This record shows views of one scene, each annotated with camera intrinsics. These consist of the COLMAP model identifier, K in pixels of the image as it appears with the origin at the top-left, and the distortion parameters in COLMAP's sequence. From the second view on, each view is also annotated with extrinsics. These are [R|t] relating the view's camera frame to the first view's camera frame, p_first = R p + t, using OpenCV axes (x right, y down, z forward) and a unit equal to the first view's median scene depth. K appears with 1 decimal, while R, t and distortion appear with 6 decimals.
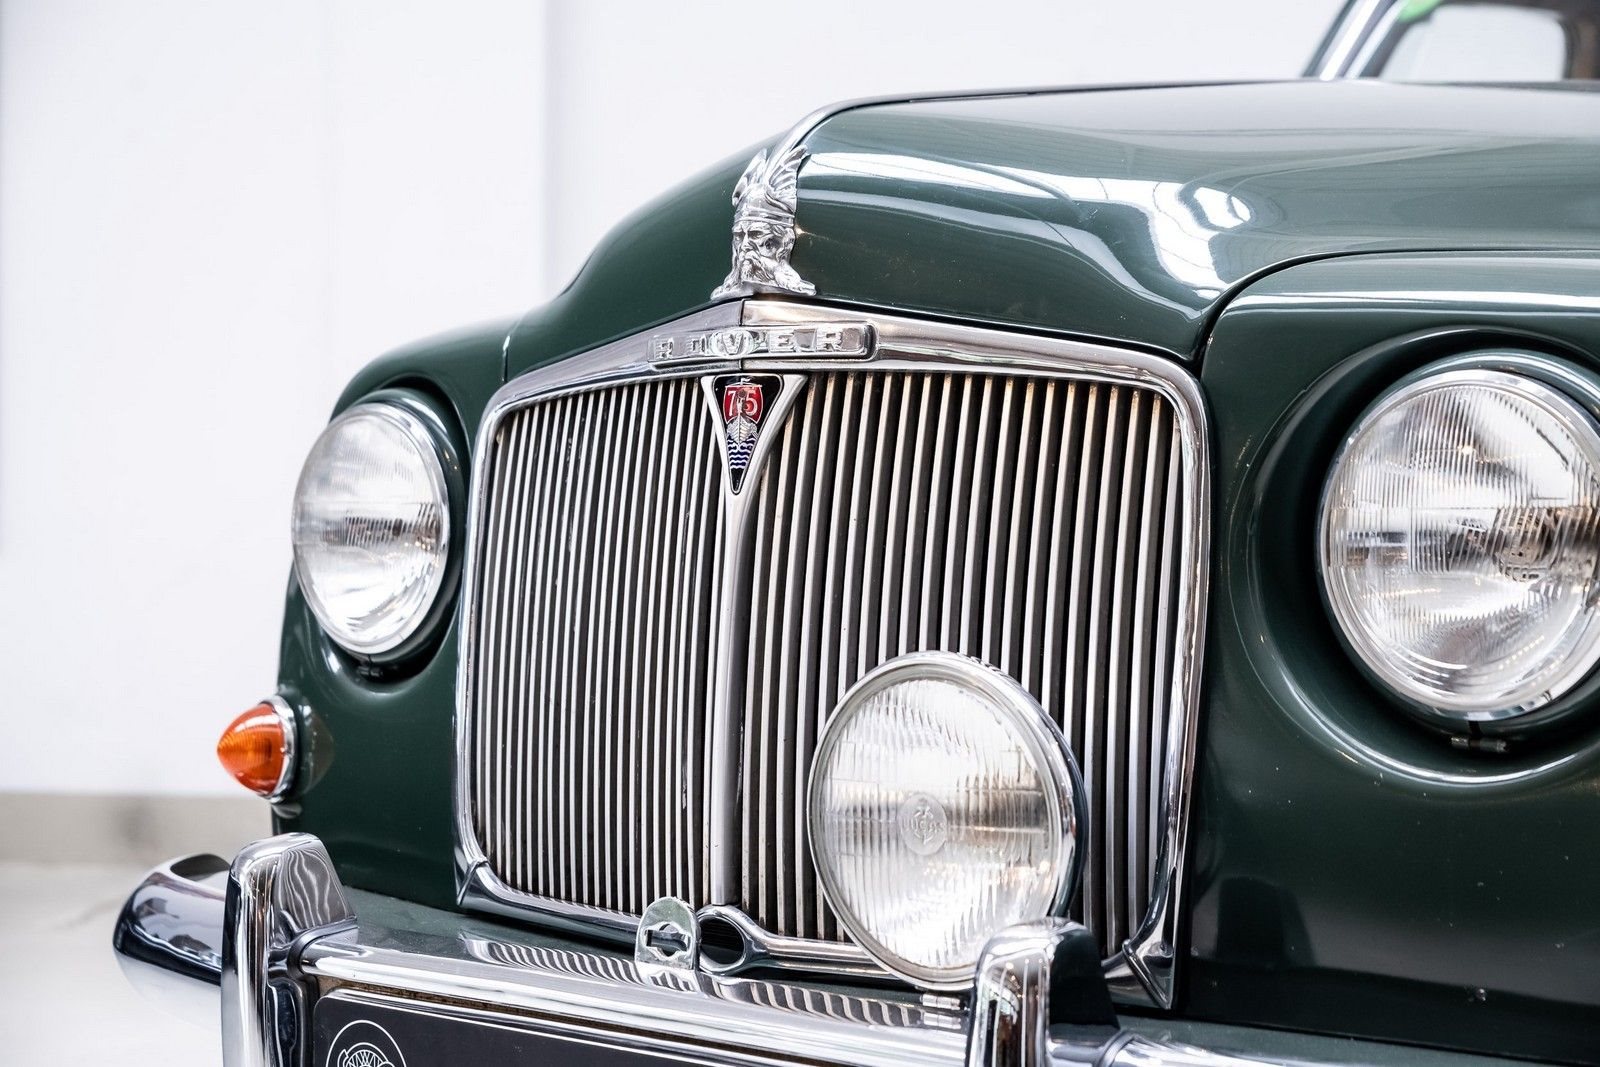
lens RADIAL K [[2999.8, 0, 800.0], [0, 2999.8, 533.5], [0, 0, 1]] dist [0.173045, 0.022465]
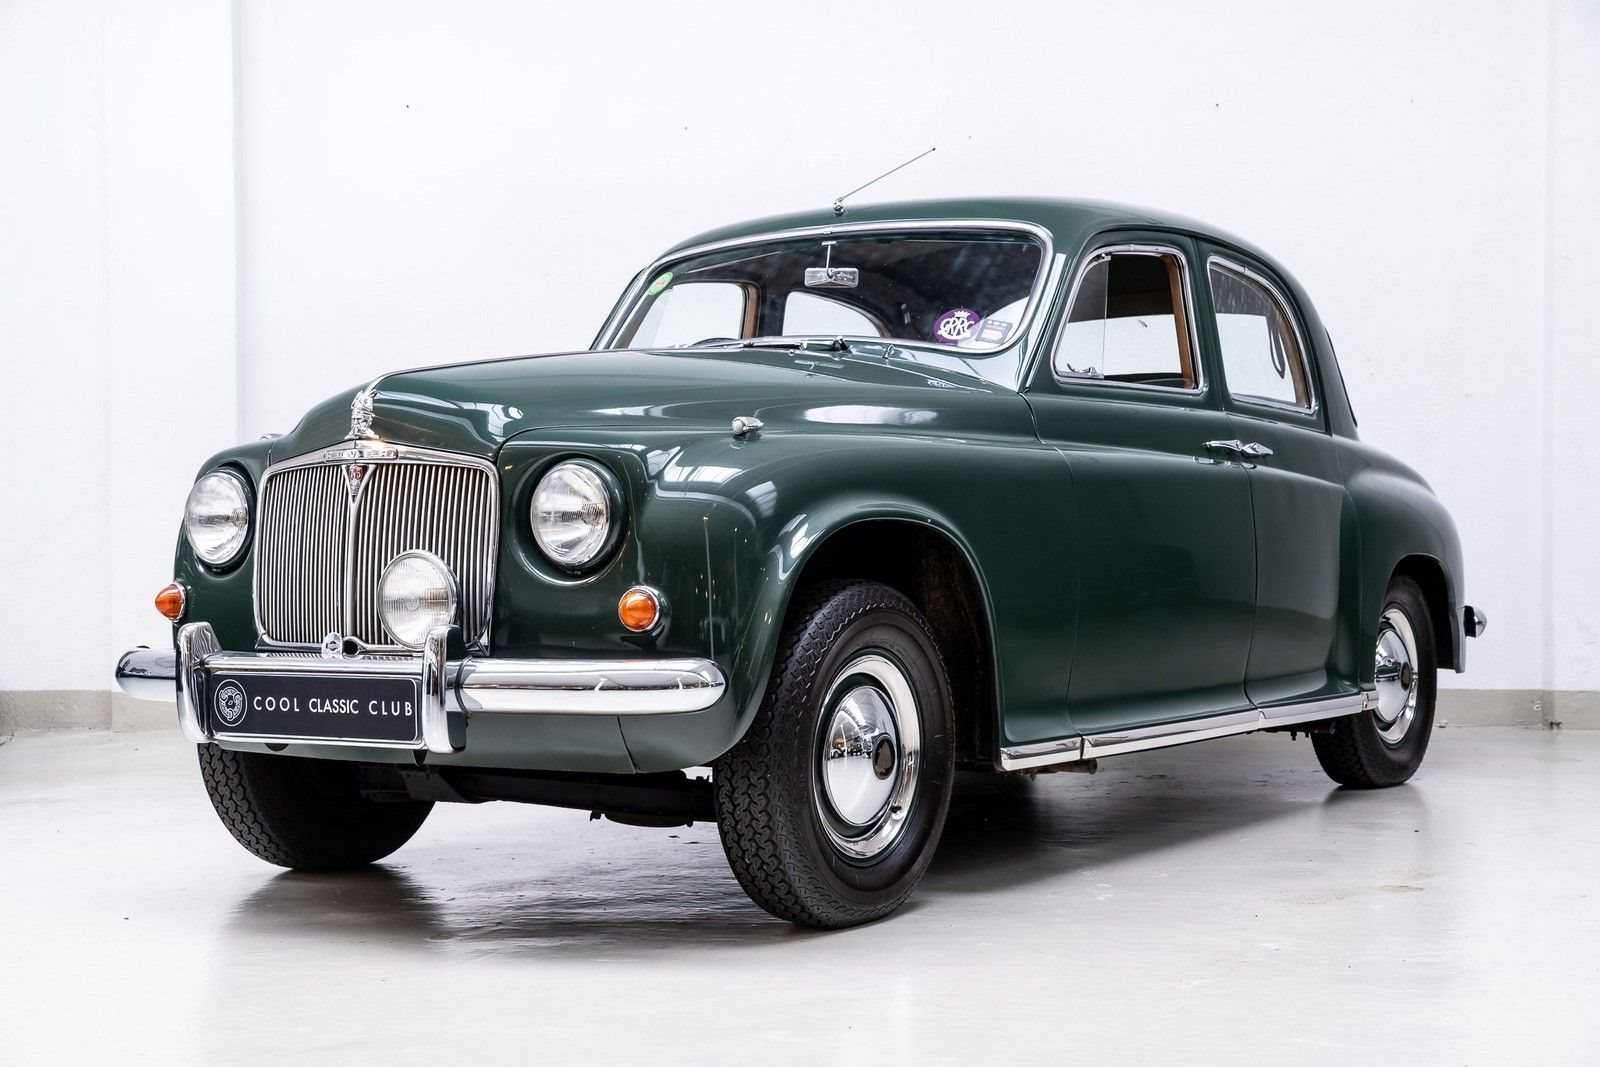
lens RADIAL K [[2543.8, 0, 800.0], [0, 2543.8, 533.5], [0, 0, 1]] dist [0.152768, 0.009734]
pose [[0.988482, -0.011153, 0.150927, 0.035427], [0.012127, 0.999911, -0.005539, 0.038295], [-0.150852, 0.007306, 0.988529, -1.670042]]
